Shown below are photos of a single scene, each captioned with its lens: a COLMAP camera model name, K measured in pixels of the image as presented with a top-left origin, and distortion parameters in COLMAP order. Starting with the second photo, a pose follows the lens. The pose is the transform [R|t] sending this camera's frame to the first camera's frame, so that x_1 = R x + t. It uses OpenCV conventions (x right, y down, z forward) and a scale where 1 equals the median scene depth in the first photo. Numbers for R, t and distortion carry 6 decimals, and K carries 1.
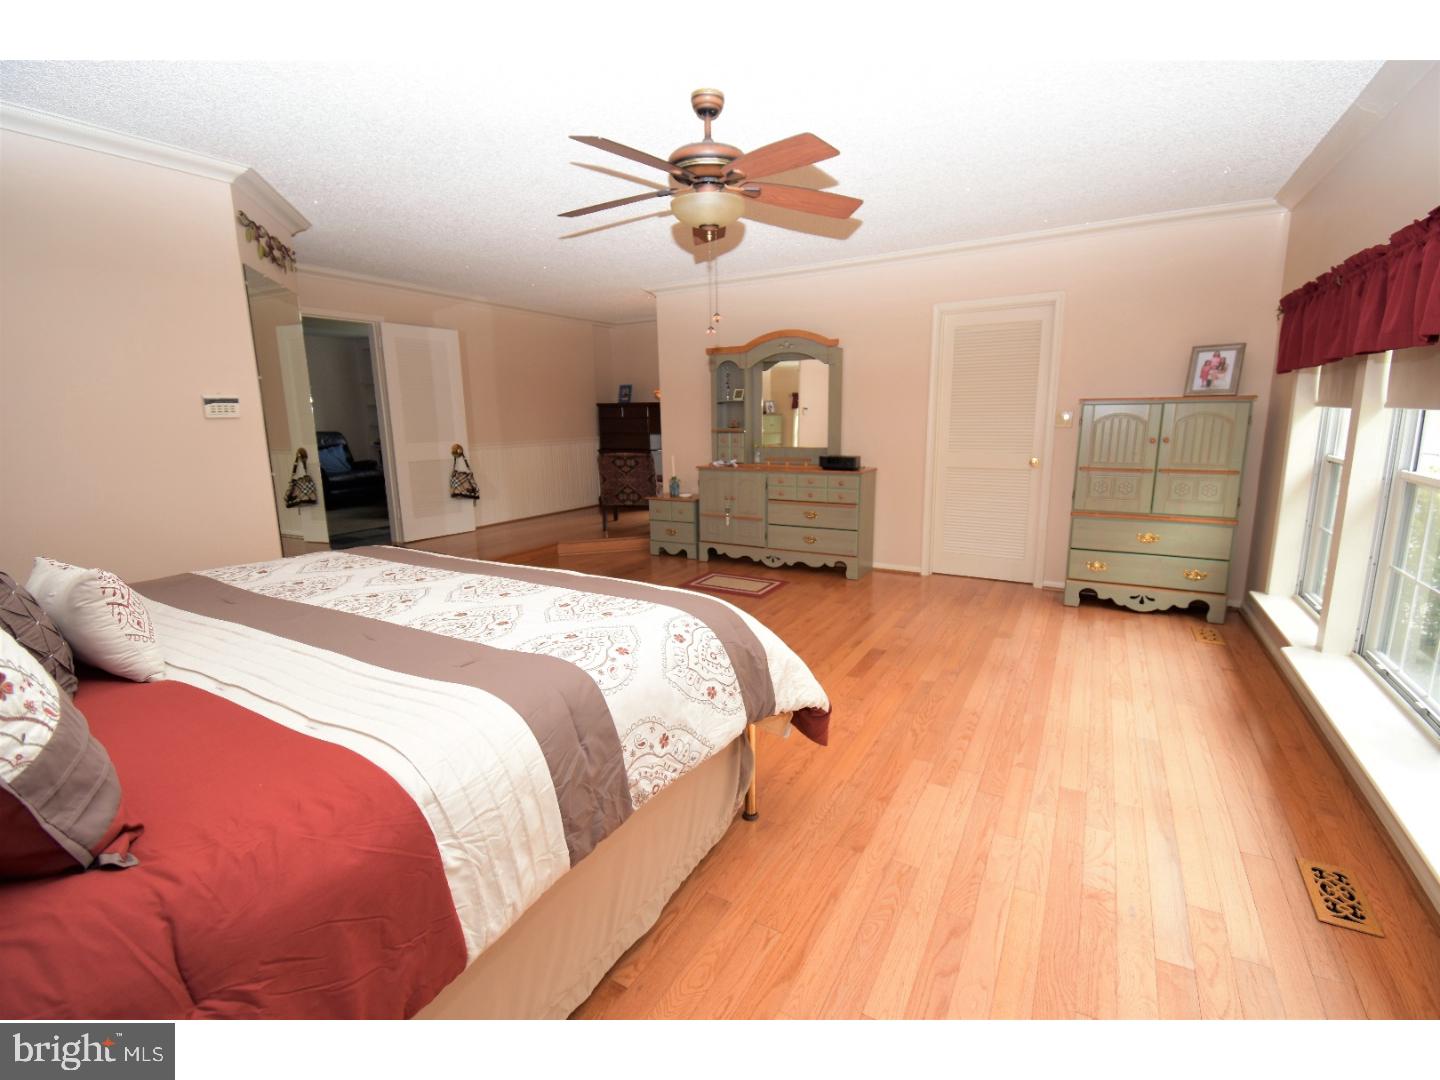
lens RADIAL K [[643.5, 0, 723.8], [0, 643.5, 539.9], [0, 0, 1]] dist [0.000018, -0.014000]
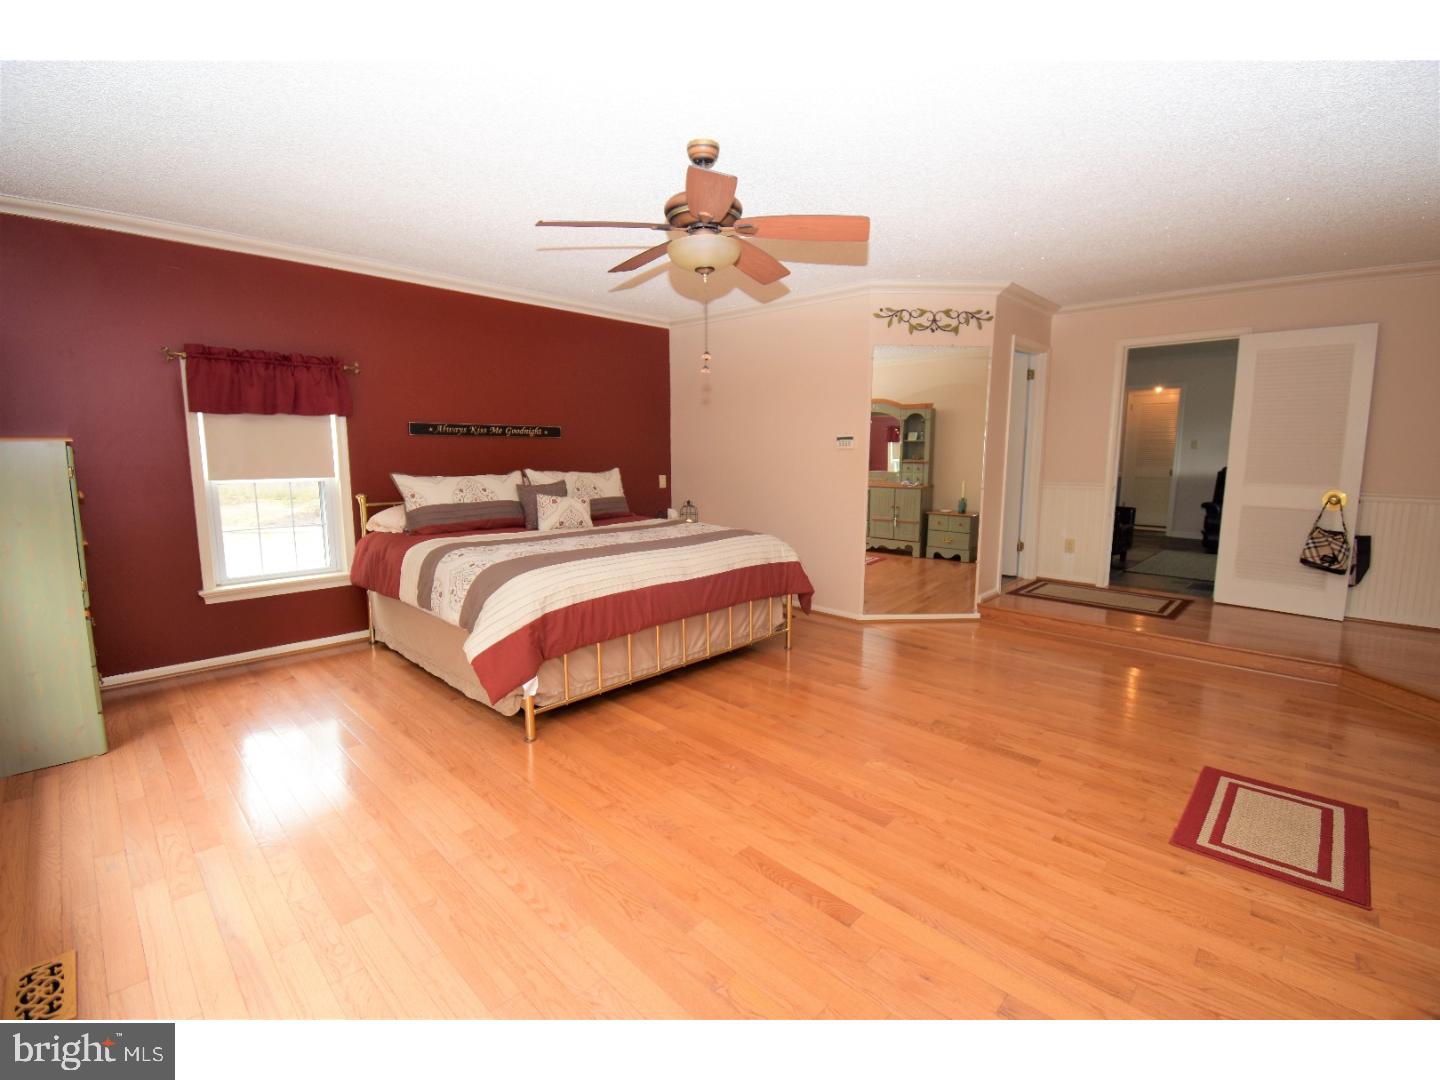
lens RADIAL K [[643.5, 0, 723.8], [0, 643.5, 539.9], [0, 0, 1]] dist [0.000018, -0.014000]
pose [[-0.250619, 0.146849, -0.956883, 1.020017], [-0.182544, 0.963528, 0.195680, -0.283636], [0.950720, 0.223714, -0.214672, 1.360458]]
